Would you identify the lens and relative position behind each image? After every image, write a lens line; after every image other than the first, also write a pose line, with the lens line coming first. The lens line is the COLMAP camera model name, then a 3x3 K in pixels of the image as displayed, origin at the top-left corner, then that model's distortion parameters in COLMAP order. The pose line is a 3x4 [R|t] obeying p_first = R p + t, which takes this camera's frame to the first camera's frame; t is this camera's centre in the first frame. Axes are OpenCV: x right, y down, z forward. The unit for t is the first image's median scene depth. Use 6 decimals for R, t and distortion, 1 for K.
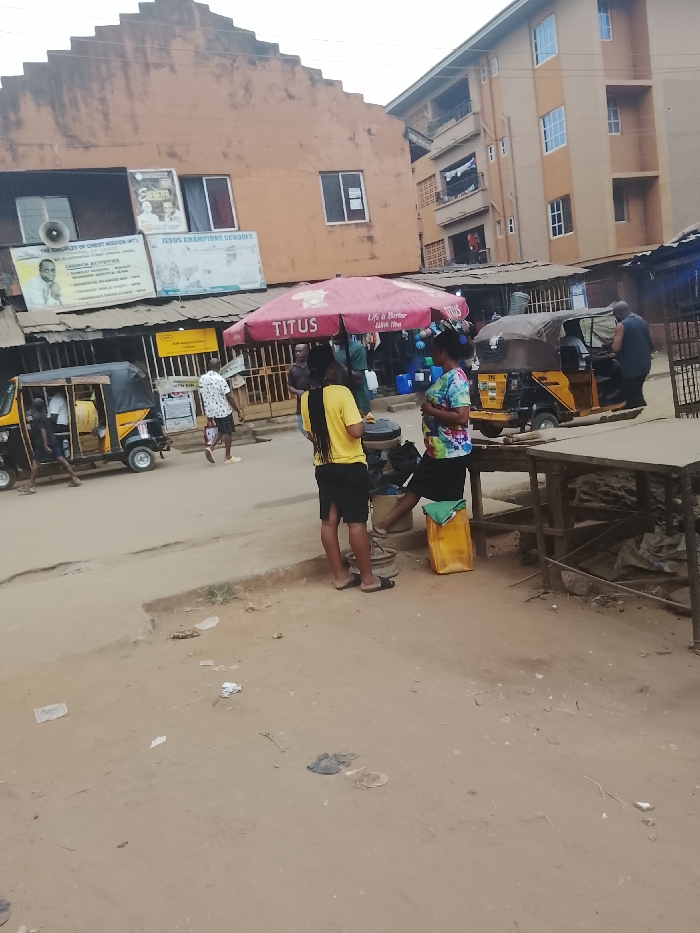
lens RADIAL K [[712.0, 0, 376.1], [0, 712.0, 494.0], [0, 0, 1]] dist [0.089993, -0.135900]
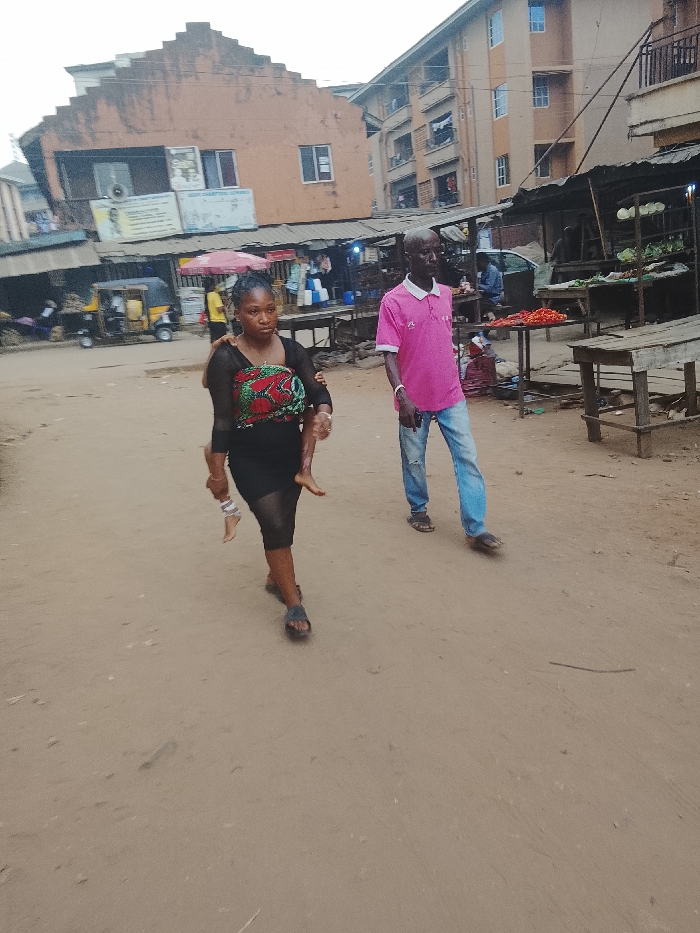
lens RADIAL K [[725.8, 0, 396.9], [0, 725.8, 479.0], [0, 0, 1]] dist [0.102742, -0.175385]
pose [[0.997168, 0.048756, -0.057255, 0.255201], [-0.043646, 0.995221, 0.087349, 0.086062], [0.061240, -0.084603, 0.994531, -0.552337]]
